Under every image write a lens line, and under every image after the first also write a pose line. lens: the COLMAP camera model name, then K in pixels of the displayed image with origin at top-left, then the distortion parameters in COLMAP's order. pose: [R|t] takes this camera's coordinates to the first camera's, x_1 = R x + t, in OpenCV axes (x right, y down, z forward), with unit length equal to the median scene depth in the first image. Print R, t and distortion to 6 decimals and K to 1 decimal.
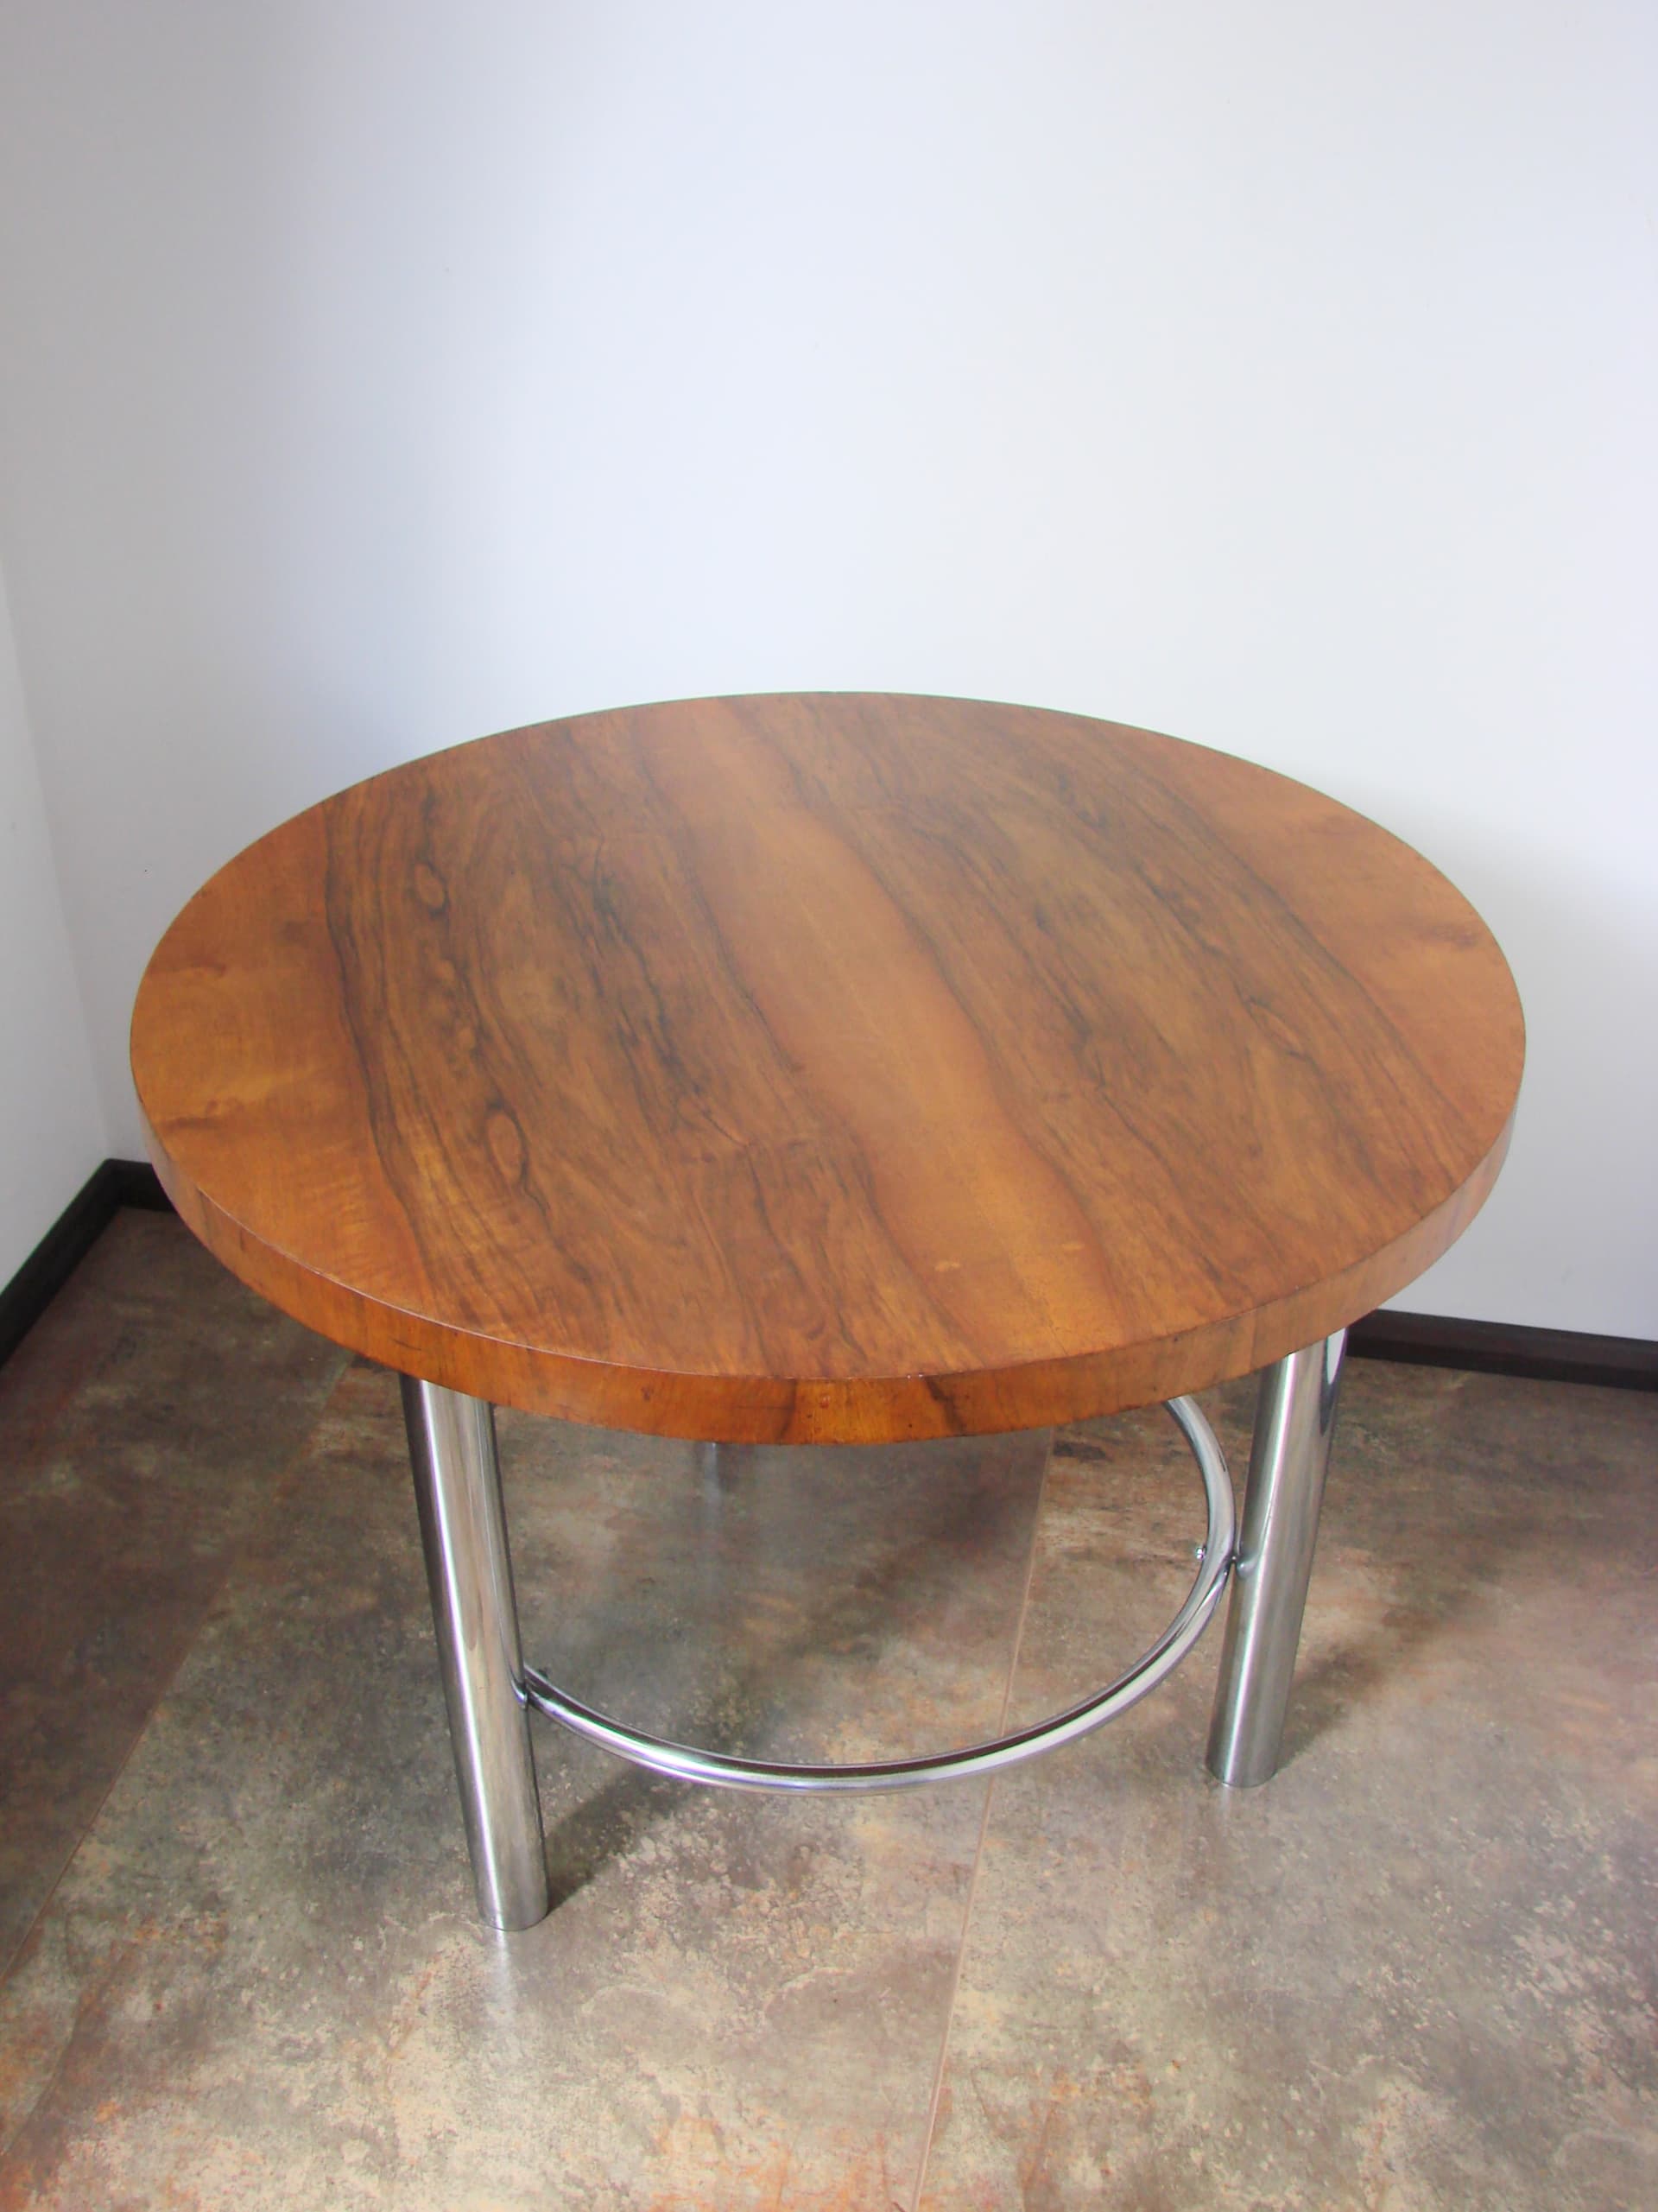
lens RADIAL K [[2381.6, 0, 825.3], [0, 2381.6, 1149.3], [0, 0, 1]] dist [-0.208935, 0.254592]
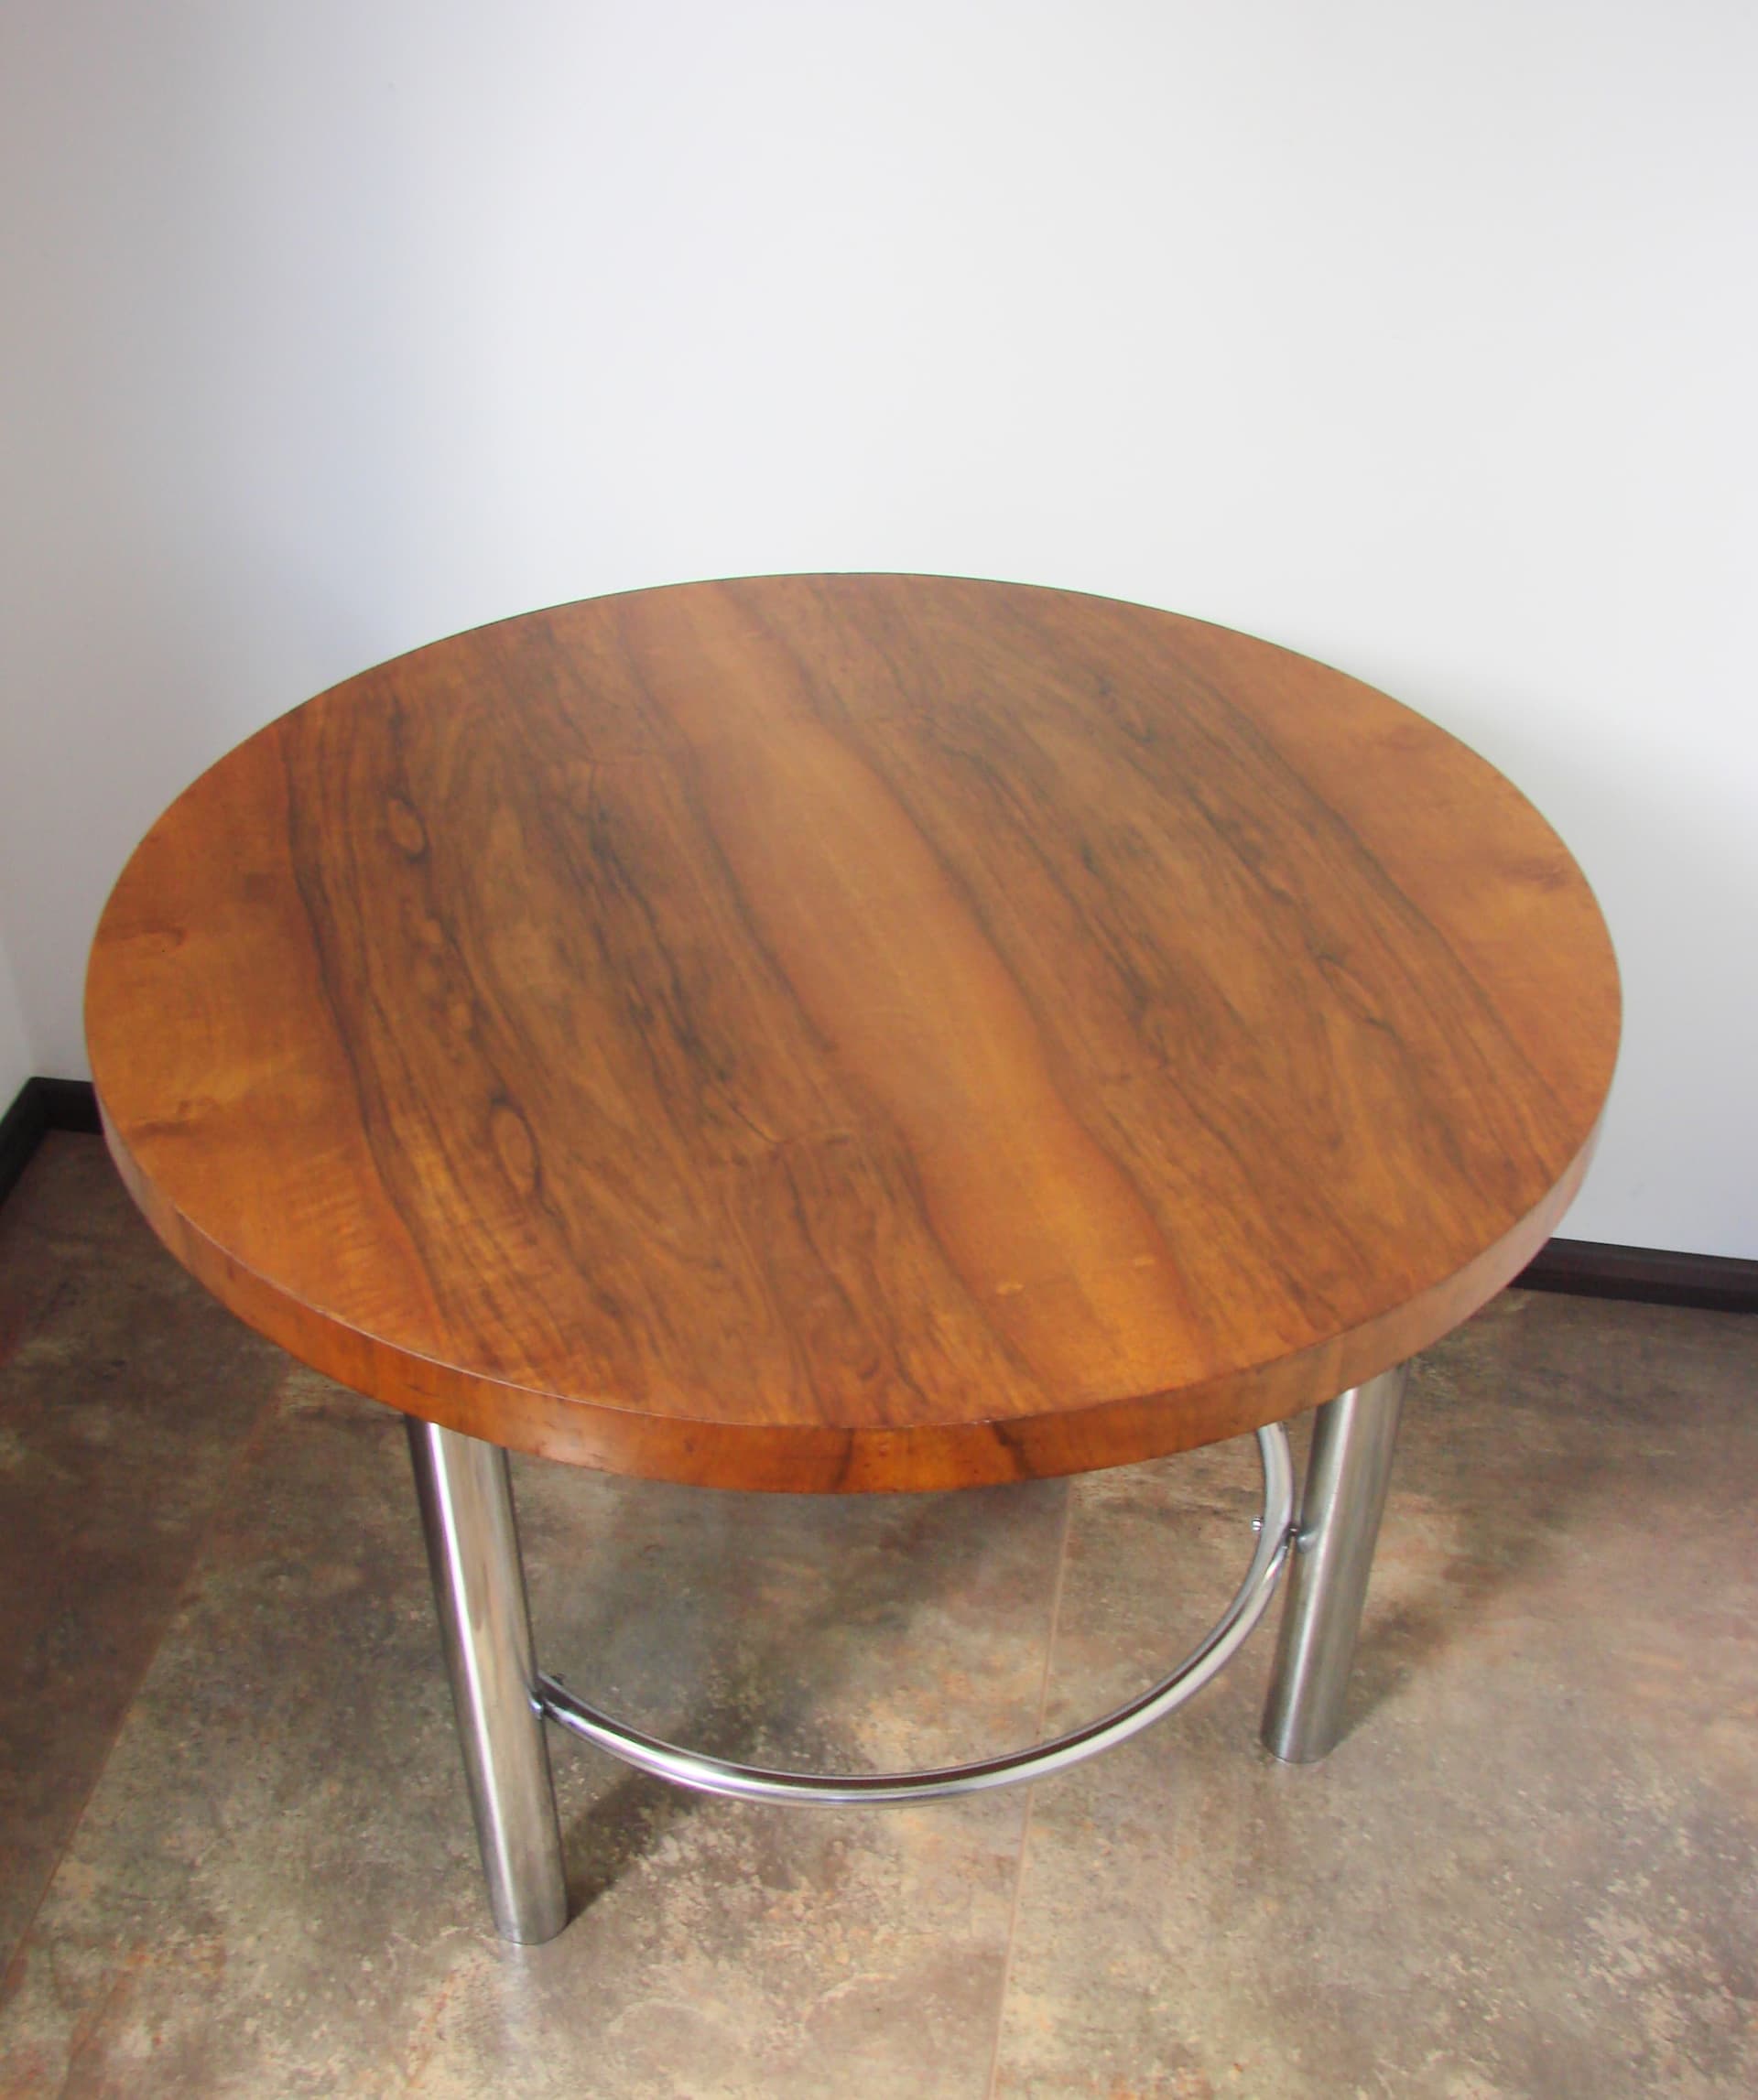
lens RADIAL K [[2605.6, 0, 909.2], [0, 2605.6, 1251.9], [0, 0, 1]] dist [-0.211588, 0.259361]
pose [[0.998662, -0.020233, 0.047593, -0.026267], [0.014219, 0.992246, 0.123471, -0.067681], [-0.049722, -0.122629, 0.991206, 0.004435]]
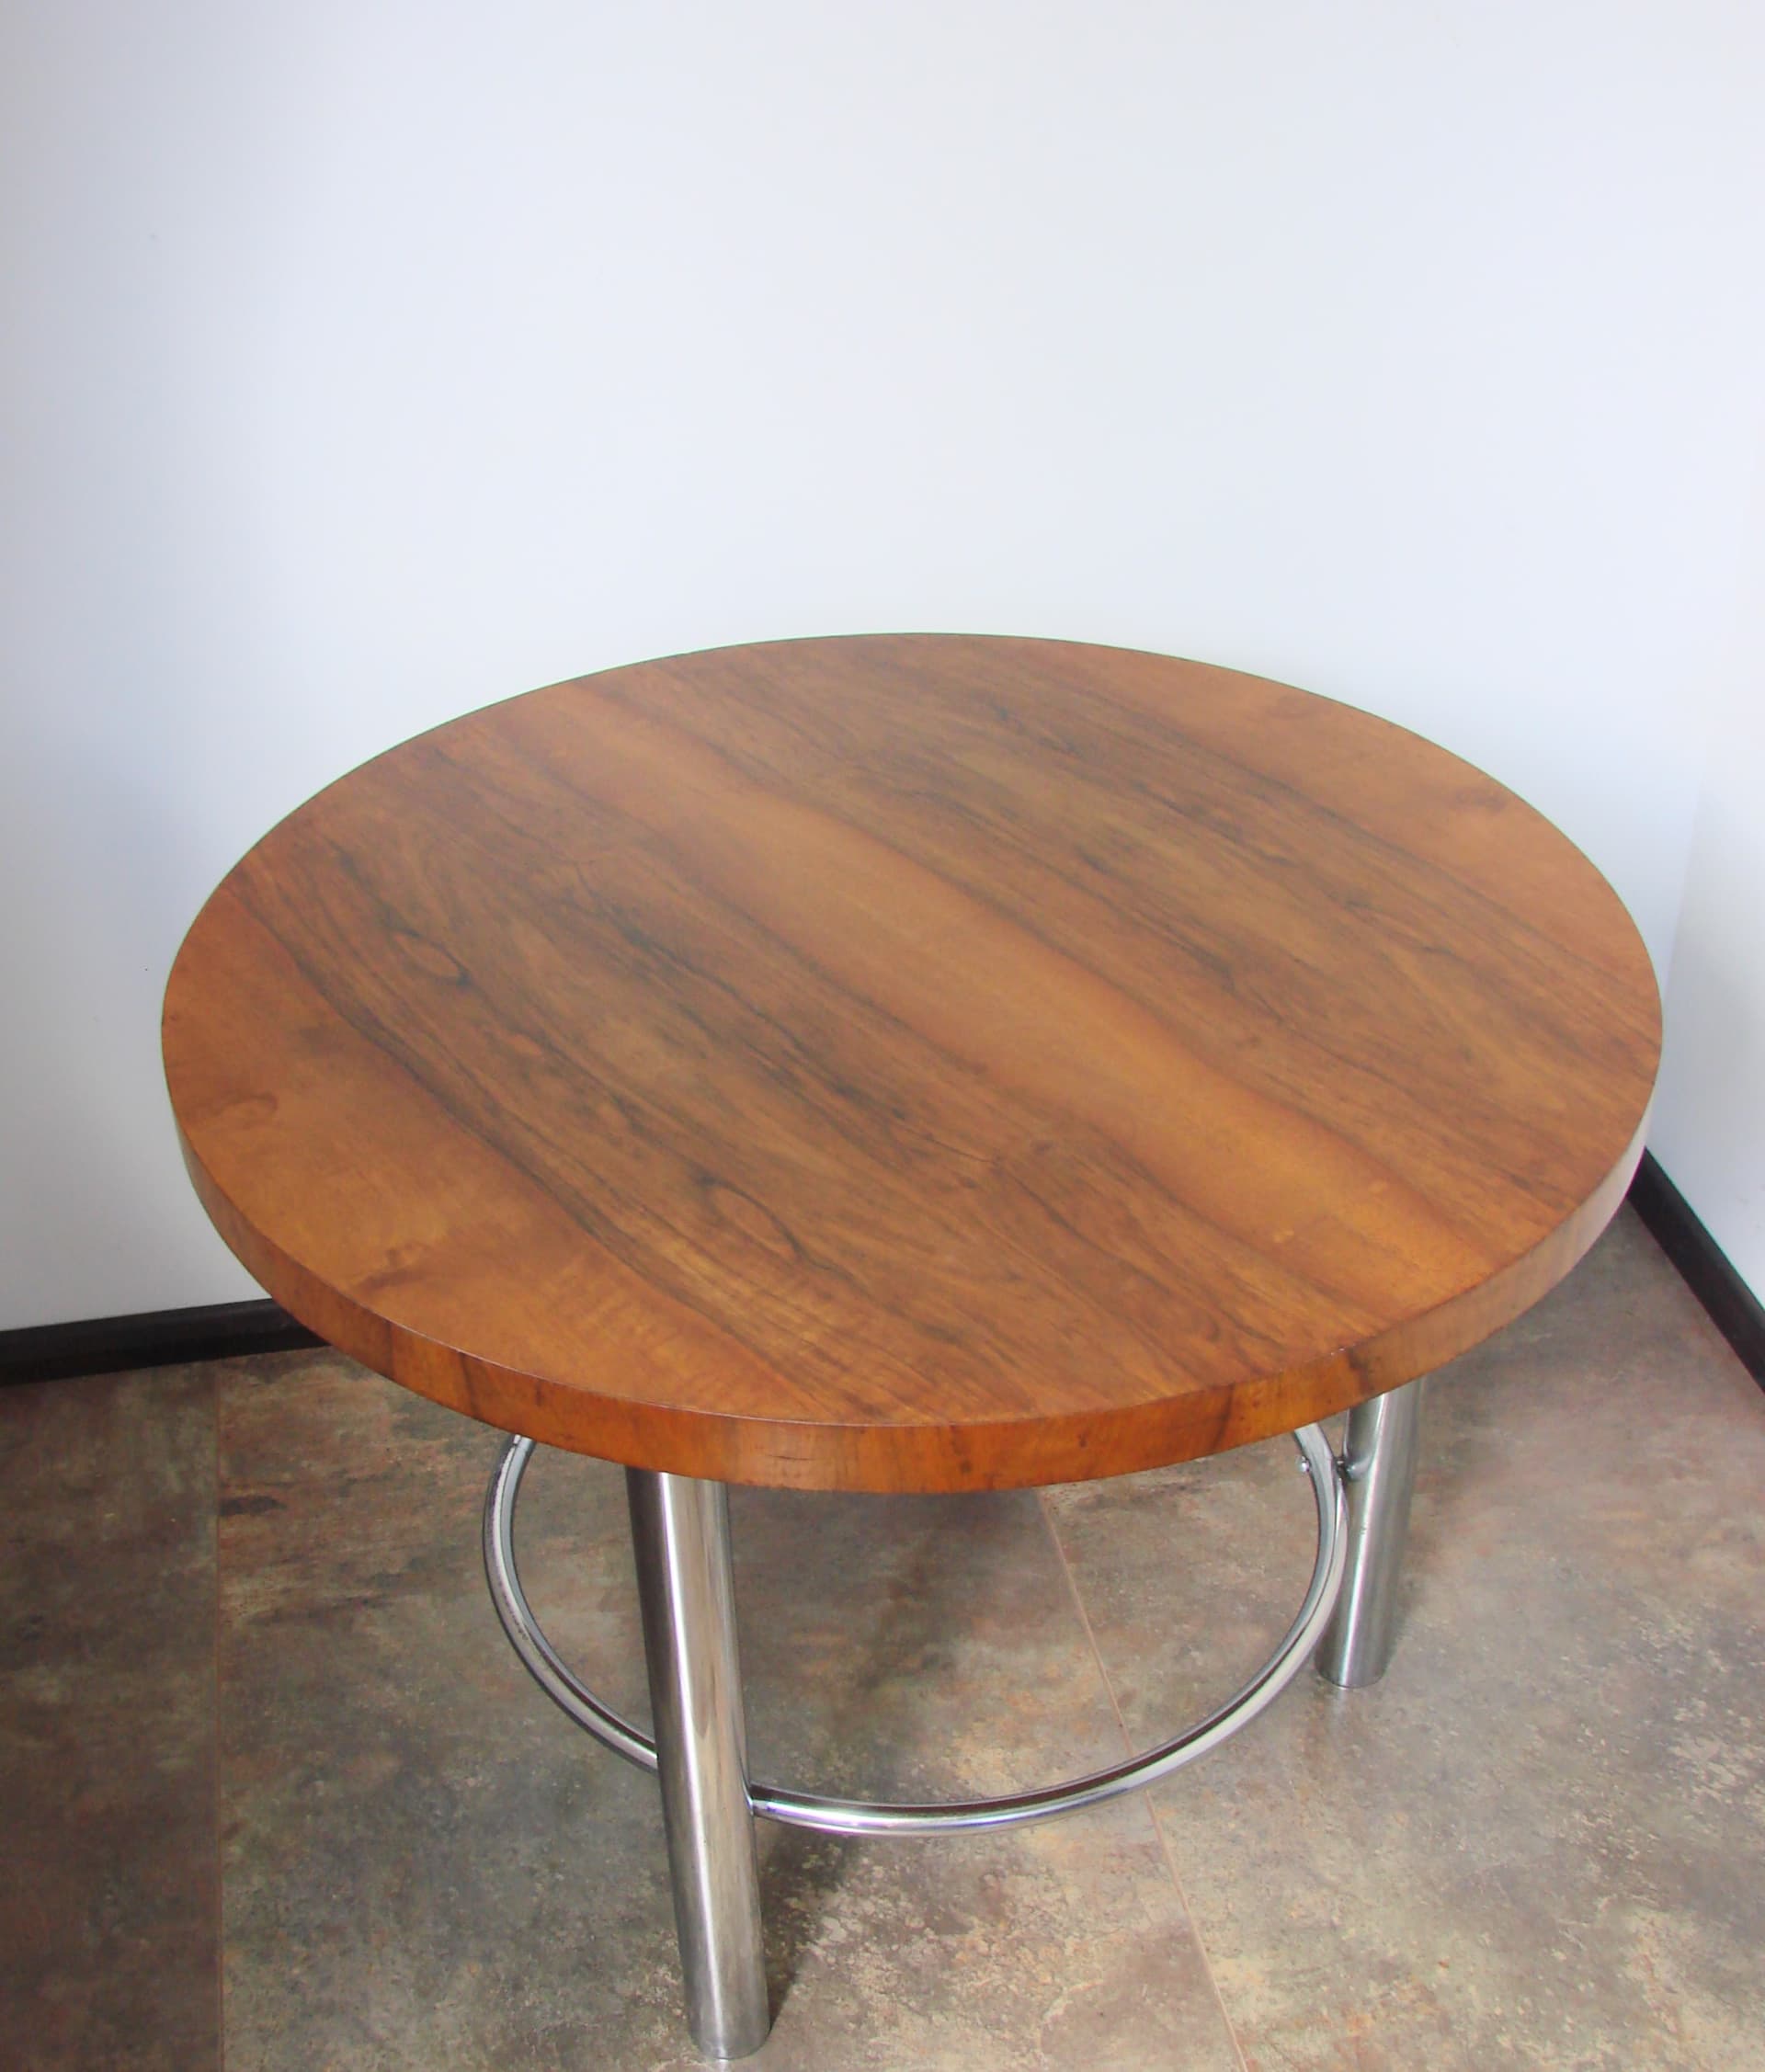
lens RADIAL K [[2668.6, 0, 908.3], [0, 2668.6, 1247.5], [0, 0, 1]] dist [-0.213304, 0.261753]
pose [[0.926062, -0.233232, 0.296669, -0.313510], [0.211383, 0.971834, 0.104186, -0.069613], [-0.312612, -0.033772, 0.949280, 0.010243]]
